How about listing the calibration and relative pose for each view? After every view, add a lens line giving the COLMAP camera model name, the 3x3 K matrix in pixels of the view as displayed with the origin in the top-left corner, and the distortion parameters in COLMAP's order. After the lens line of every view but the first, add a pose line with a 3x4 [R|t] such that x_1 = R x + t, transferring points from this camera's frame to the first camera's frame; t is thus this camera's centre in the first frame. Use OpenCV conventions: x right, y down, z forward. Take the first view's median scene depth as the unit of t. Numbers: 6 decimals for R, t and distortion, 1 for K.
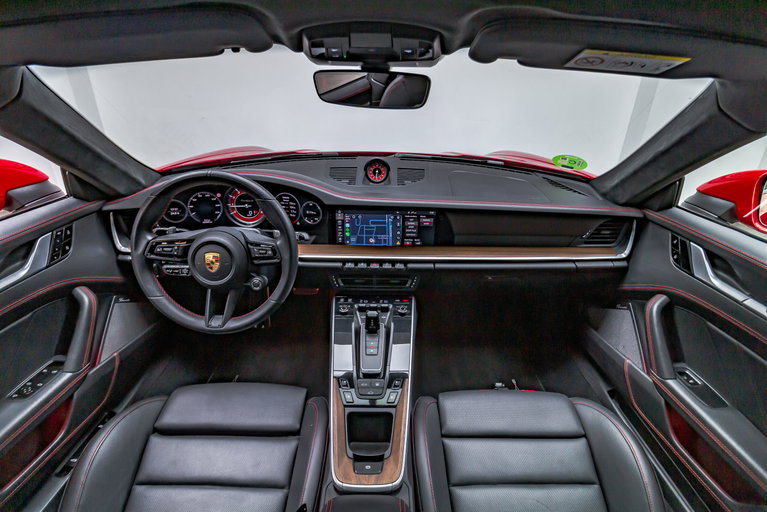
lens RADIAL K [[341.5, 0, 383.5], [0, 341.5, 256.0], [0, 0, 1]] dist [-0.009243, -0.000422]
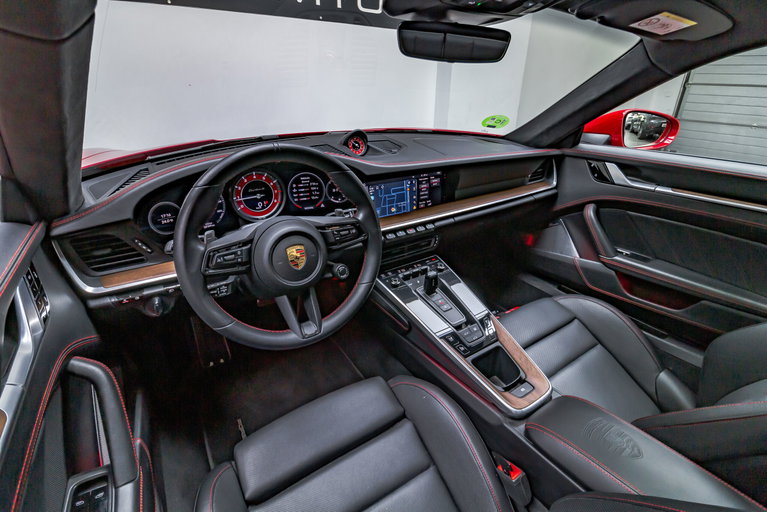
lens RADIAL K [[341.5, 0, 383.5], [0, 341.5, 256.0], [0, 0, 1]] dist [-0.009243, -0.000422]
pose [[0.843542, -0.250703, 0.474958, -0.579356], [0.244456, 0.966671, 0.076089, 0.002597], [-0.478203, 0.051922, 0.876713, 0.153850]]
